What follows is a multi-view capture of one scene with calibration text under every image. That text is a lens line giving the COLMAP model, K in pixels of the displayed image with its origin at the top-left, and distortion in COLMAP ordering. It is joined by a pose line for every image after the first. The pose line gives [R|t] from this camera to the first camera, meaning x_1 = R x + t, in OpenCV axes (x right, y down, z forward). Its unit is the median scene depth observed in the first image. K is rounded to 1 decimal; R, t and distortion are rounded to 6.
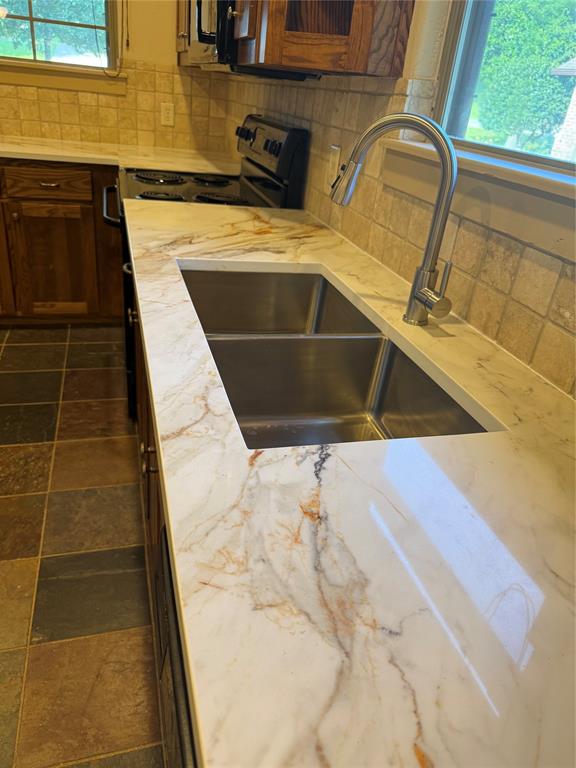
lens RADIAL K [[549.6, 0, 288.0], [0, 549.6, 384.0], [0, 0, 1]] dist [0.031026, -0.059771]
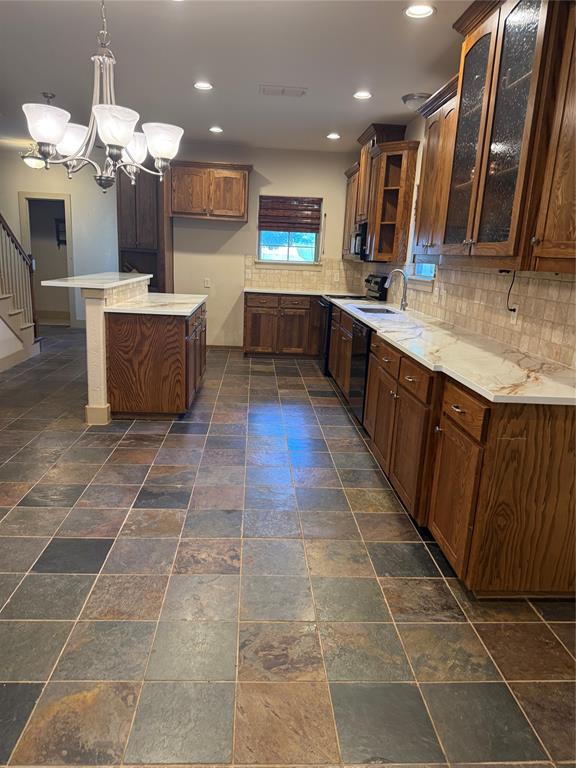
lens RADIAL K [[537.0, 0, 289.5], [0, 537.0, 387.4], [0, 0, 1]] dist [0.130280, -0.243389]
pose [[0.974165, -0.006862, -0.225733, 0.132304], [-0.052806, 0.964908, -0.257223, 0.705979], [0.219576, 0.262498, 0.939617, -1.353671]]
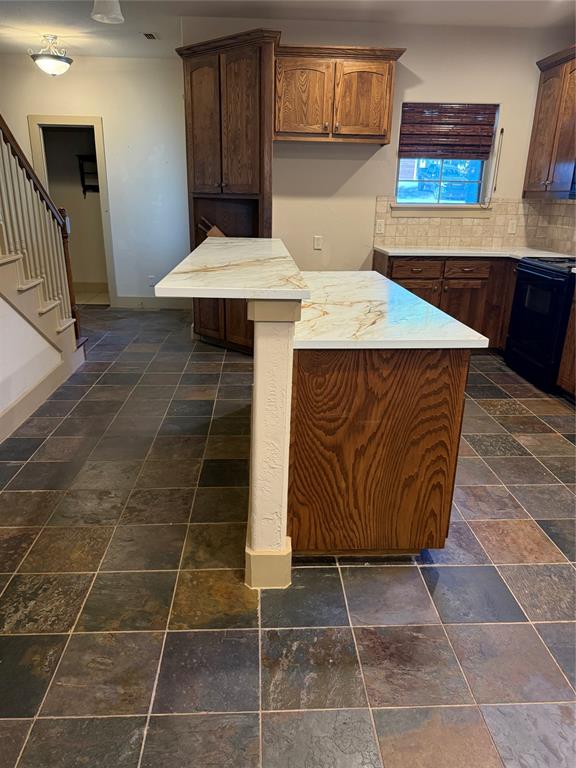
lens RADIAL K [[549.6, 0, 288.0], [0, 549.6, 384.0], [0, 0, 1]] dist [0.031026, -0.059771]
pose [[0.970125, -0.010674, -0.242373, -0.546452], [-0.031115, 0.985306, -0.167937, 0.298844], [0.240604, 0.170462, 0.955538, -0.727001]]
